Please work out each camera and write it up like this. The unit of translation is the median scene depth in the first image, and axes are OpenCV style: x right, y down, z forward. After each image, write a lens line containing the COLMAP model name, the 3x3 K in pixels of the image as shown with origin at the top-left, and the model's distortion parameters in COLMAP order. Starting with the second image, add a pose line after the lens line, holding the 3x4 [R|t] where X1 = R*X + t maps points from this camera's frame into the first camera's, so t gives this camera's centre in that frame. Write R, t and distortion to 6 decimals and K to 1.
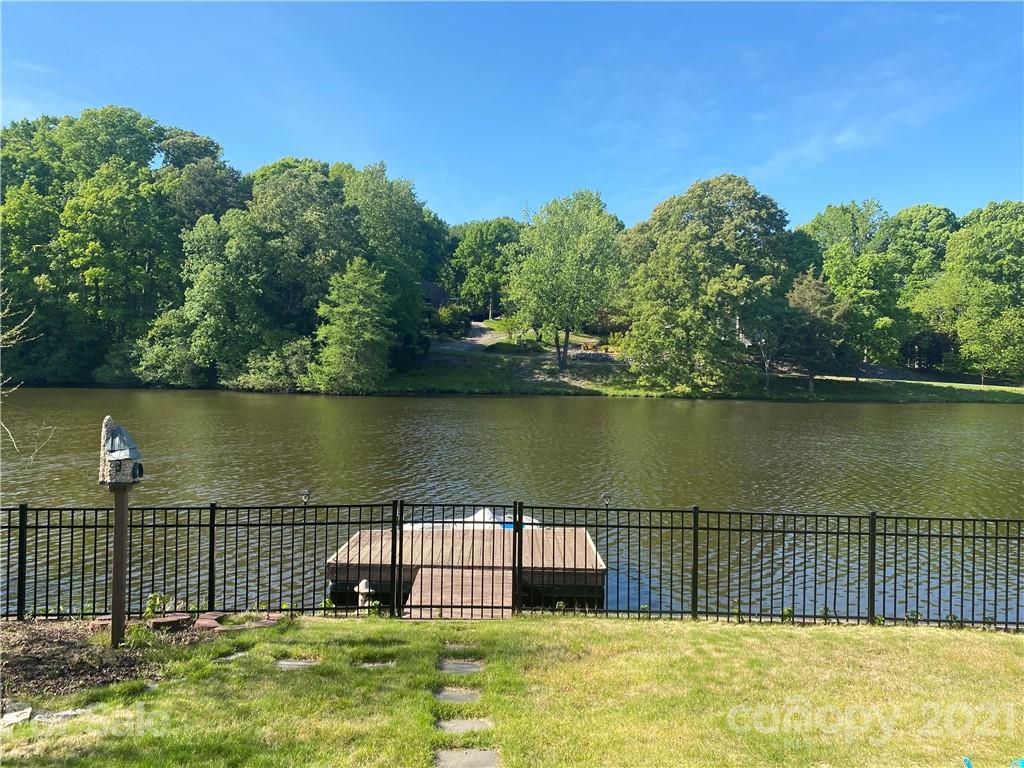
lens RADIAL K [[779.6, 0, 511.6], [0, 779.6, 390.4], [0, 0, 1]] dist [0.029329, -0.037522]
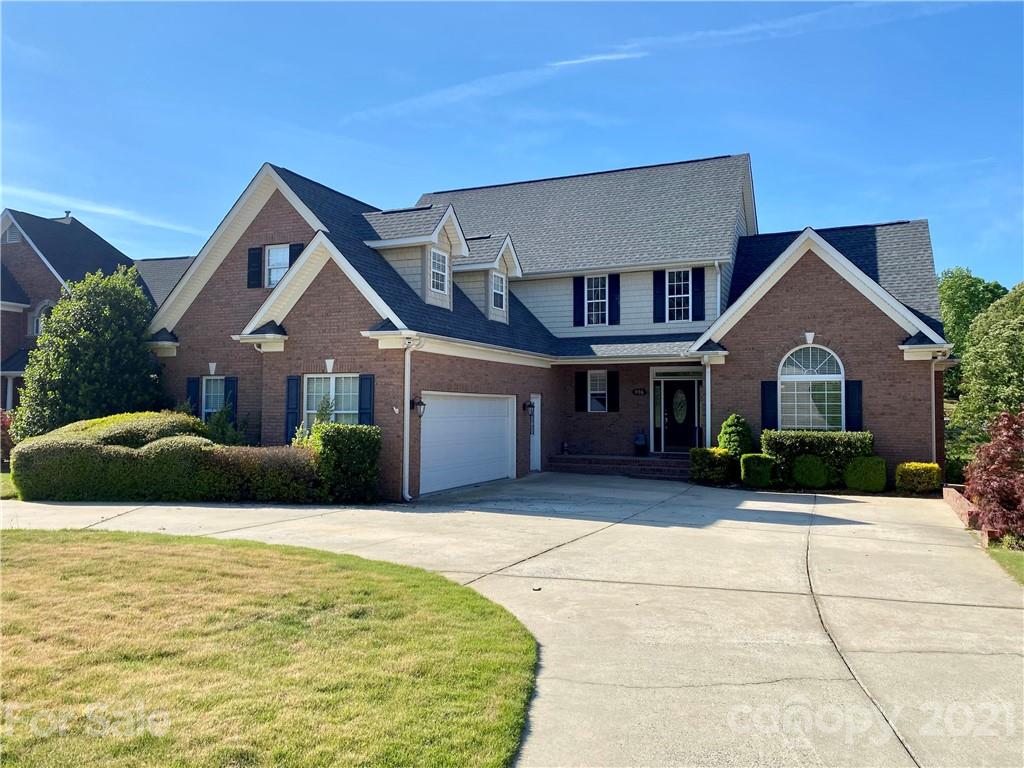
lens RADIAL K [[779.6, 0, 506.7], [0, 779.6, 376.9], [0, 0, 1]] dist [0.029329, -0.037522]
pose [[0.862517, -0.040721, -0.504388, 0.158267], [-0.006321, 0.995812, -0.091204, -0.005105], [0.505989, 0.081853, 0.858647, -0.388099]]
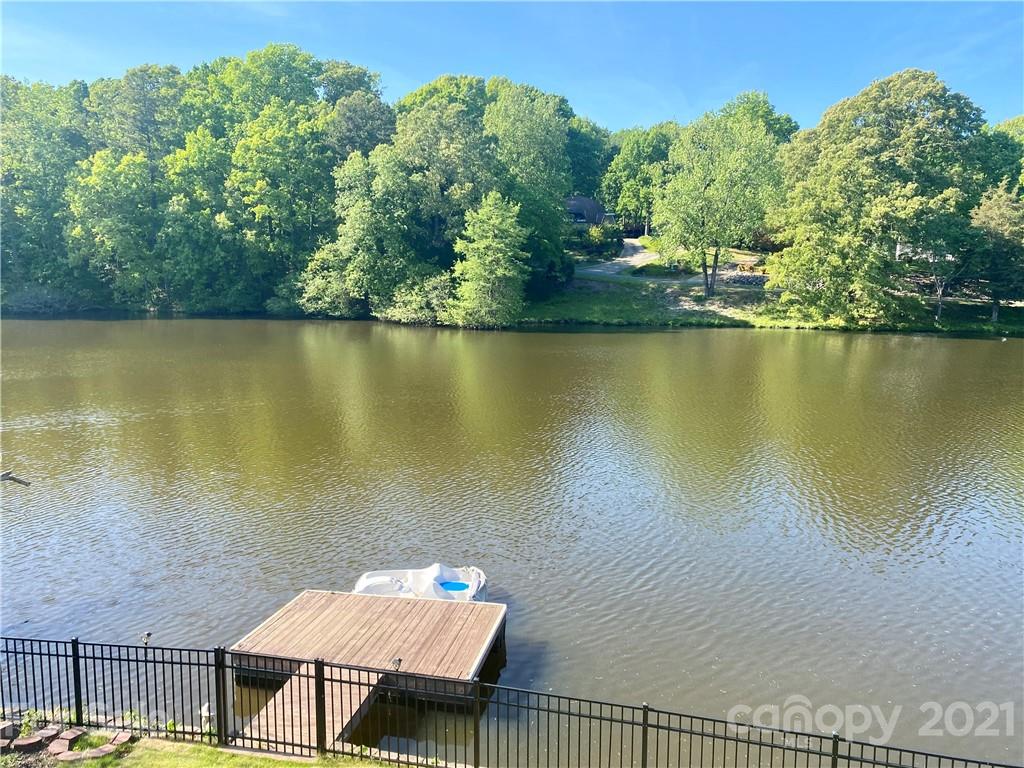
lens RADIAL K [[779.6, 0, 508.0], [0, 779.6, 387.4], [0, 0, 1]] dist [0.029329, -0.037522]
pose [[0.973479, 0.021858, -0.227731, 0.050498], [0.005830, 0.992732, 0.120209, -0.036298], [0.228703, -0.118348, 0.966276, 0.004420]]
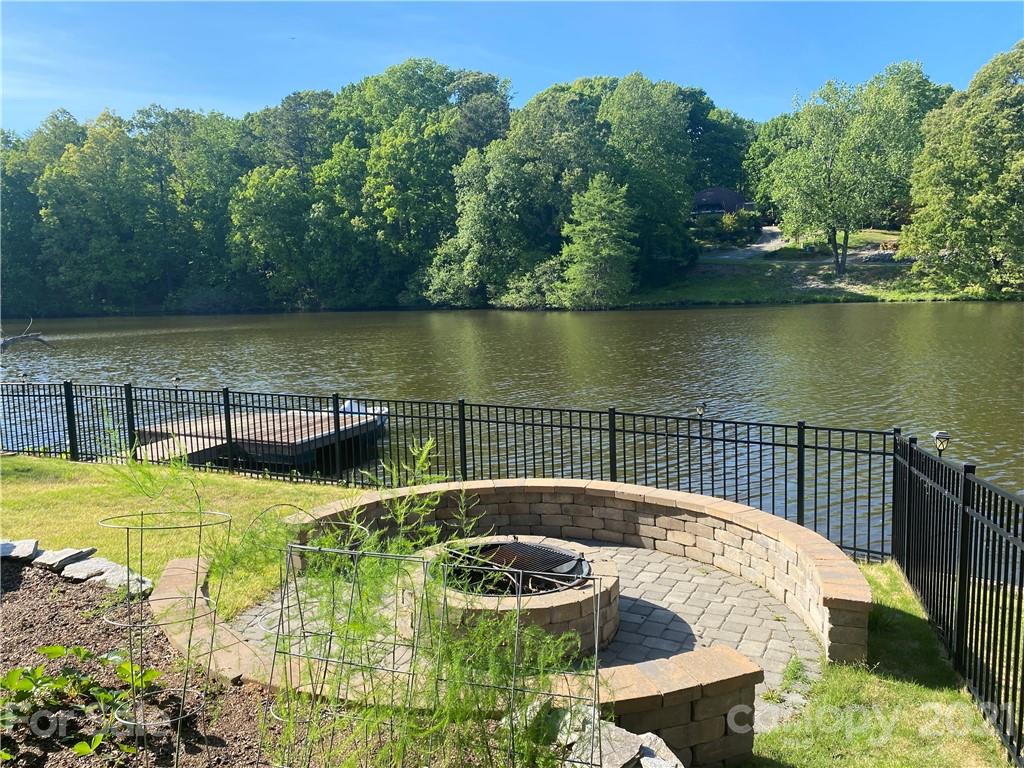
lens RADIAL K [[779.6, 0, 504.2], [0, 779.6, 382.3], [0, 0, 1]] dist [0.029329, -0.037522]
pose [[0.901779, 0.007439, -0.432134, 0.119749], [0.034909, 0.995331, 0.089981, 0.003505], [0.430786, -0.096229, 0.897309, 0.003469]]
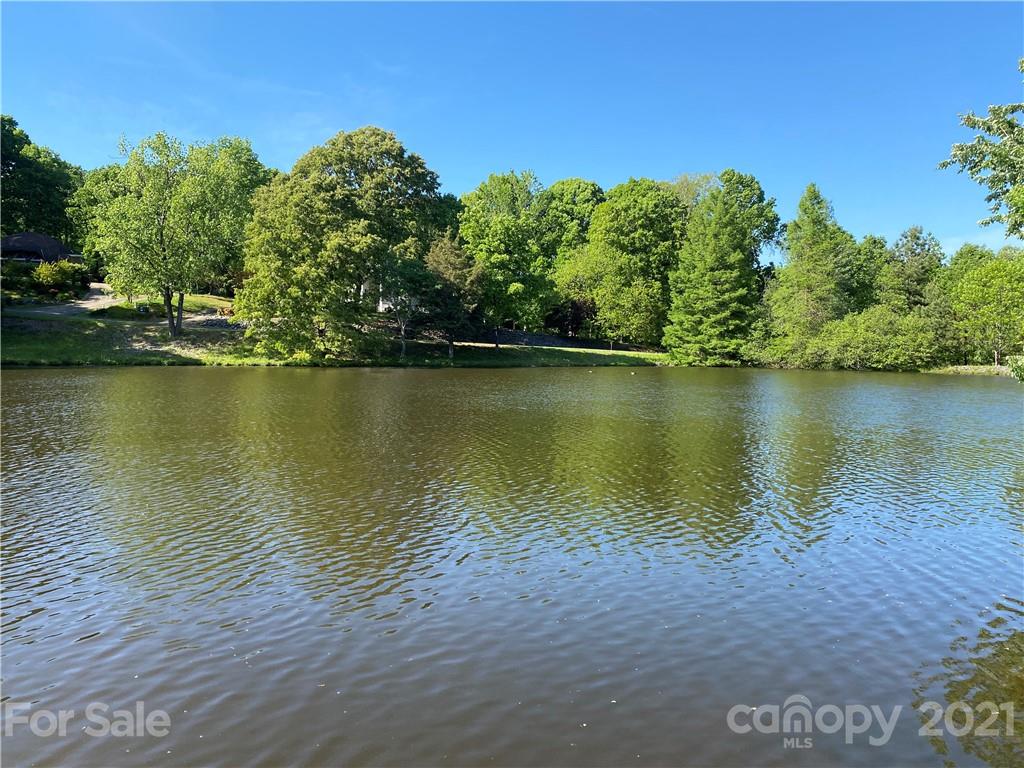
lens RADIAL K [[779.6, 0, 521.8], [0, 779.6, 385.9], [0, 0, 1]] dist [0.029329, -0.037522]
pose [[0.936249, -0.024476, 0.350484, 0.131675], [0.016244, 0.999519, 0.026410, 0.012254], [-0.350962, -0.019033, 0.936196, 0.070293]]
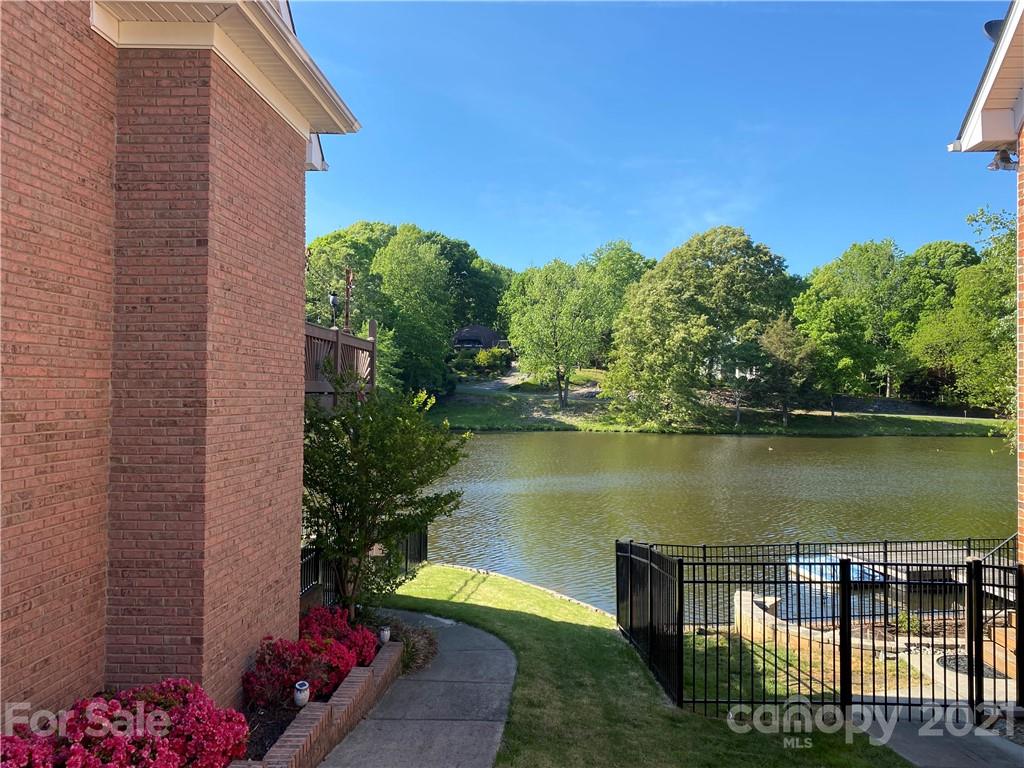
lens RADIAL K [[779.6, 0, 504.0], [0, 779.6, 379.2], [0, 0, 1]] dist [0.029329, -0.037522]
pose [[0.986123, -0.014473, -0.165385, 0.185662], [0.005804, 0.998589, -0.052785, -0.009248], [0.165915, 0.051092, 0.984816, -0.142006]]
